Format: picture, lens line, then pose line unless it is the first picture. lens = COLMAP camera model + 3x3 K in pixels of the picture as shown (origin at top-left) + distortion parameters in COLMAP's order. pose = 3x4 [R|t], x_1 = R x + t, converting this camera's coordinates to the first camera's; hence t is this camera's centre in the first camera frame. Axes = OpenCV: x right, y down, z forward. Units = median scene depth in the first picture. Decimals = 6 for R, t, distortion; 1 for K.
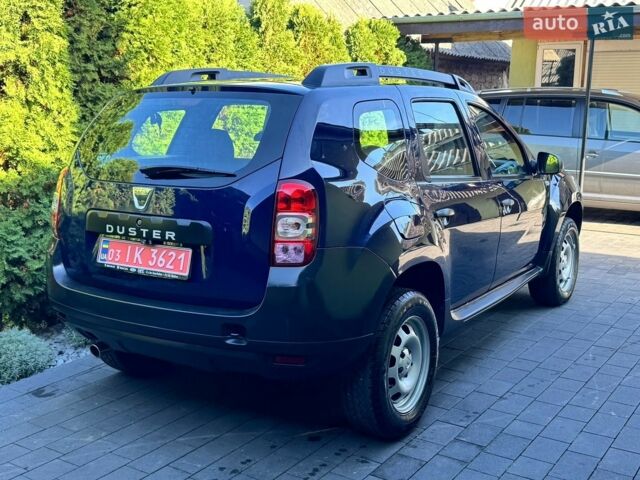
lens RADIAL K [[763.1, 0, 320.0], [0, 763.1, 240.0], [0, 0, 1]] dist [0.078281, -0.063017]
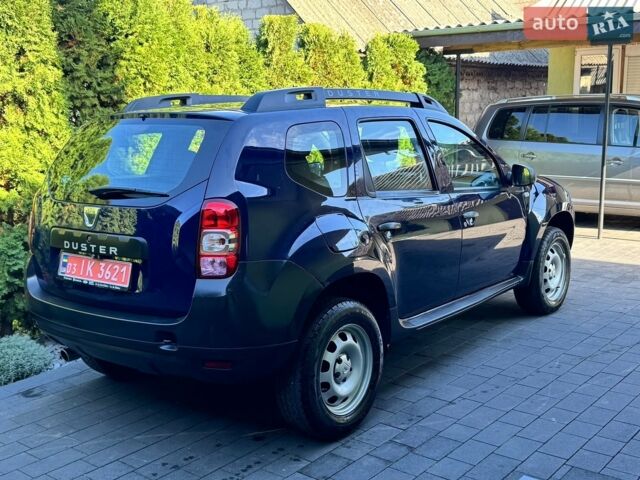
lens RADIAL K [[763.1, 0, 320.0], [0, 763.1, 240.0], [0, 0, 1]] dist [0.078281, -0.063017]
pose [[0.995259, -0.007837, -0.096941, 0.161016], [0.006847, 0.999921, -0.010543, -0.005876], [0.097016, 0.009829, 0.995234, -0.055178]]
